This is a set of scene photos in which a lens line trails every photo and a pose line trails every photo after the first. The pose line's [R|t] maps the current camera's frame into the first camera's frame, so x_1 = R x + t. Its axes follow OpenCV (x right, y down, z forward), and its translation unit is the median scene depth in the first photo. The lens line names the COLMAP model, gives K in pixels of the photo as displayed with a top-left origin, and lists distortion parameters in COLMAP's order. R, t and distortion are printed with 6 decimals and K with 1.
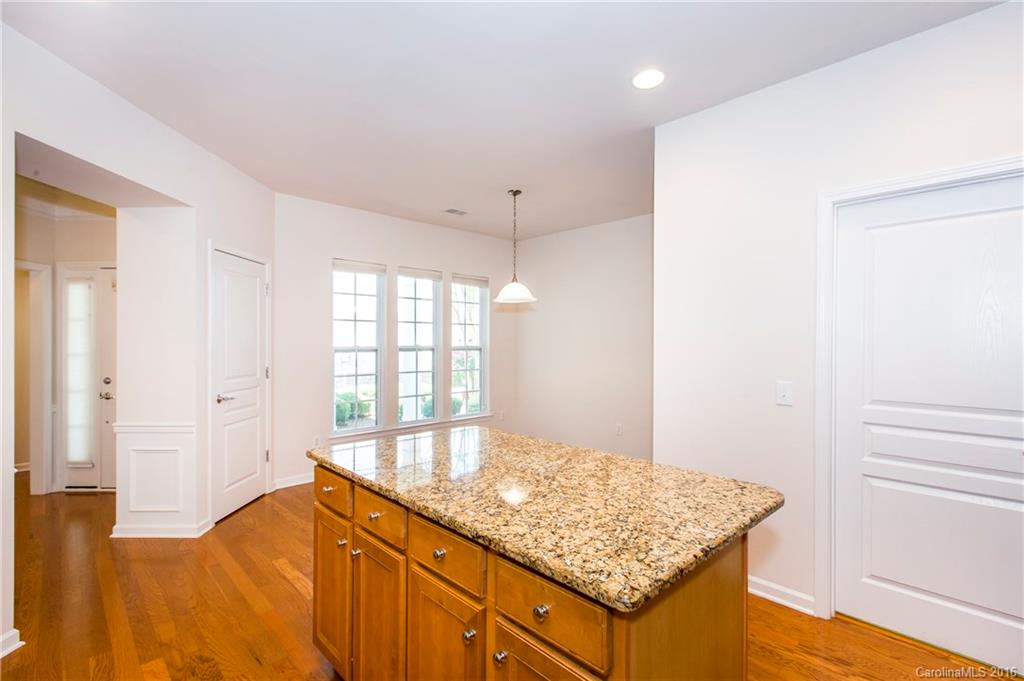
lens RADIAL K [[467.5, 0, 520.9], [0, 467.5, 337.9], [0, 0, 1]] dist [0.000028, -0.000246]
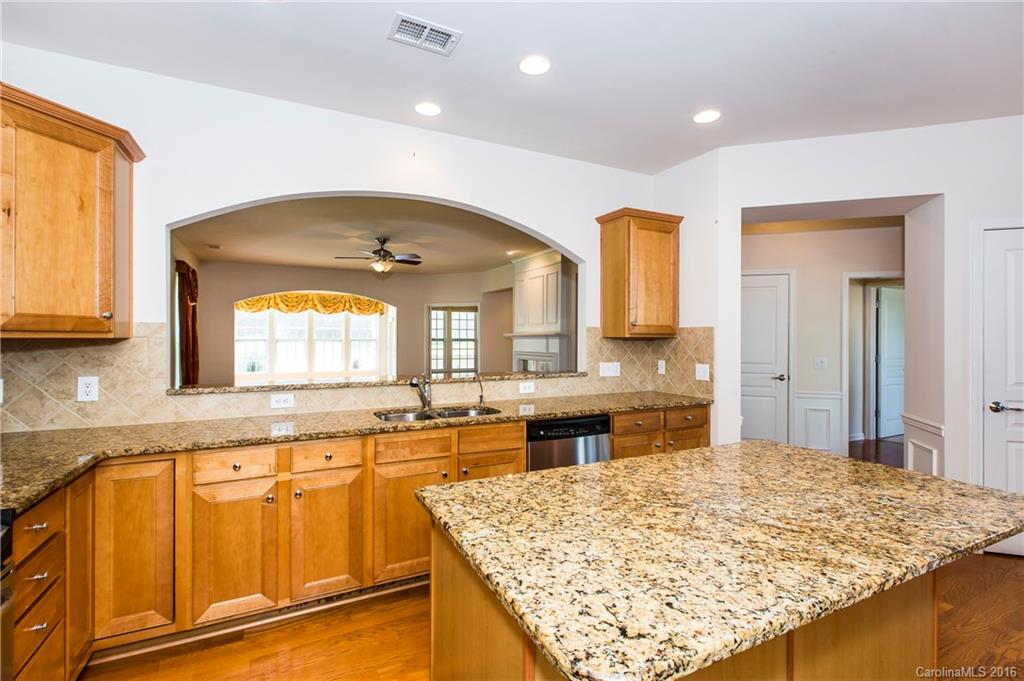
lens RADIAL K [[467.5, 0, 520.9], [0, 467.5, 337.9], [0, 0, 1]] dist [0.000028, -0.000246]
pose [[-0.289794, -0.003133, -0.957084, 1.215624], [0.007001, 0.999961, -0.005393, 0.016178], [0.957063, -0.008263, -0.289761, 1.294812]]
